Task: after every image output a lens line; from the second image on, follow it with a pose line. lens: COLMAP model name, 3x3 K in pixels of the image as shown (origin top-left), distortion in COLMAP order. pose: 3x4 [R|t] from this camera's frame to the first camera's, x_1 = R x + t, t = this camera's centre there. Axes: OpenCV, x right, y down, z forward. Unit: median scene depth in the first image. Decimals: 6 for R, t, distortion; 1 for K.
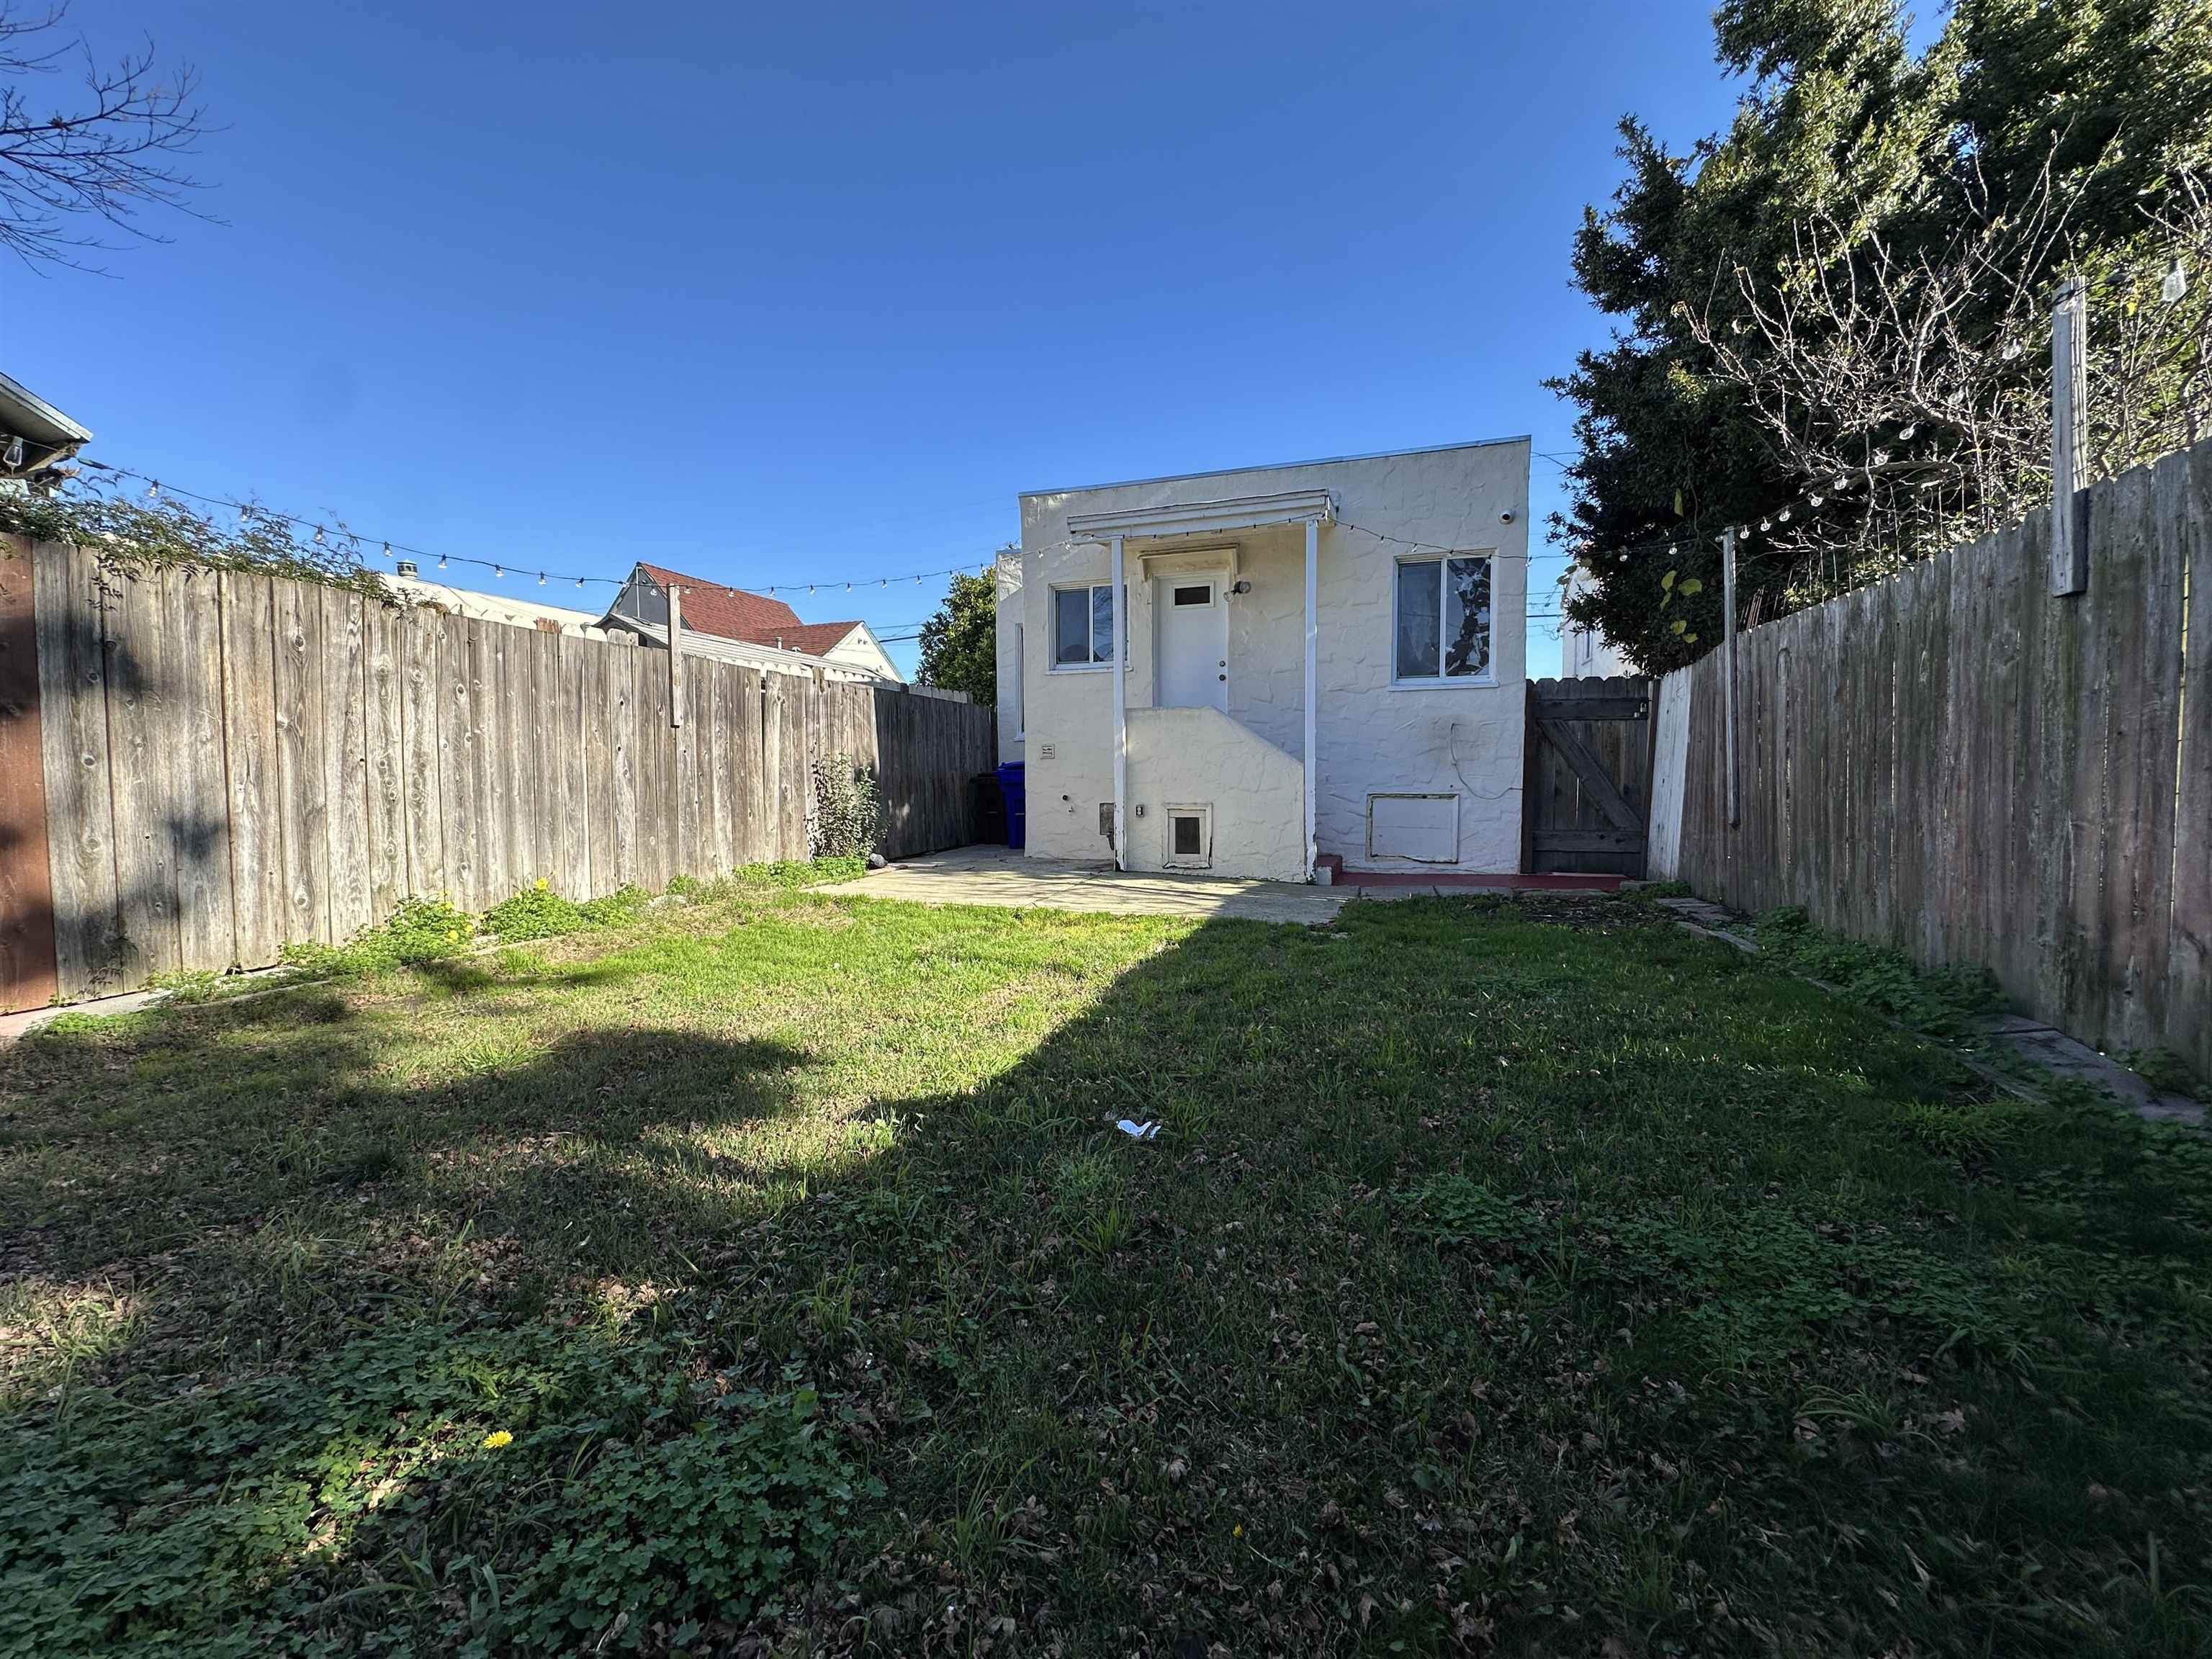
lens RADIAL K [[879.5, 0, 1099.6], [0, 879.5, 832.6], [0, 0, 1]] dist [-0.003547, 0.000965]
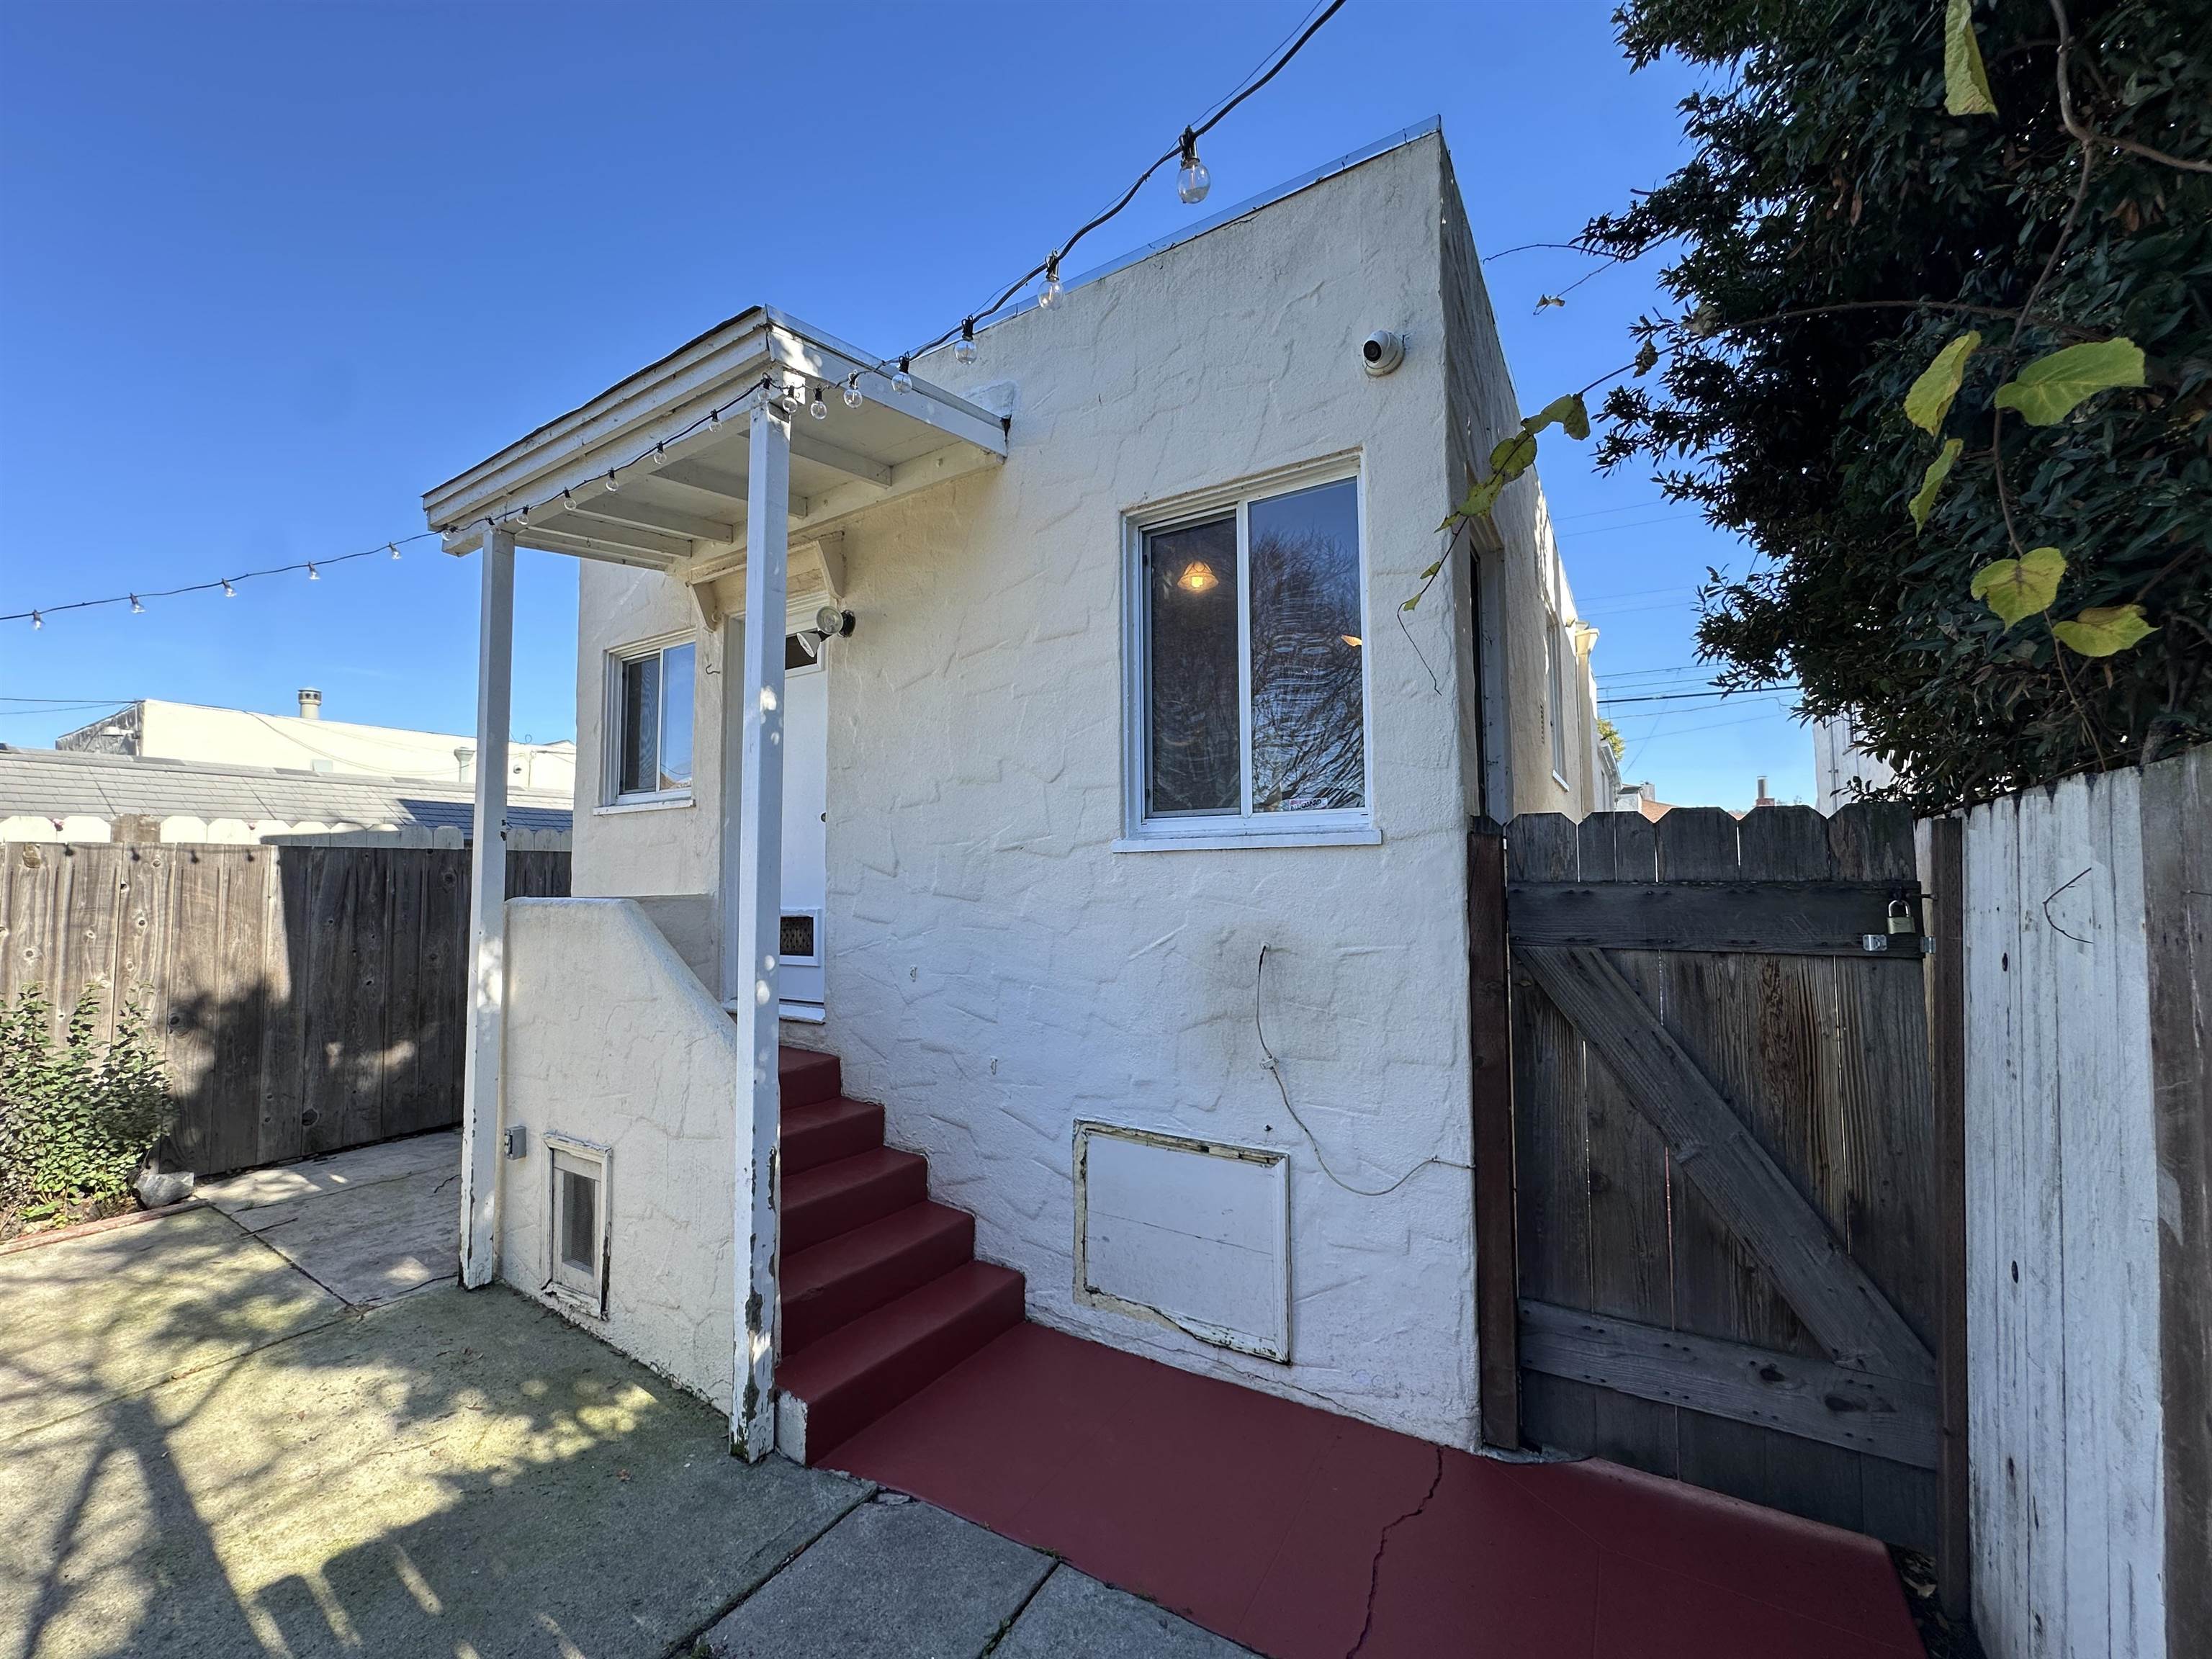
lens RADIAL K [[879.5, 0, 1107.2], [0, 879.5, 836.0], [0, 0, 1]] dist [-0.003547, 0.000965]
pose [[0.971063, -0.012988, -0.238471, 0.412560], [-0.015623, 0.992927, -0.117696, -0.121874], [0.238313, 0.118016, 0.963991, 0.625437]]
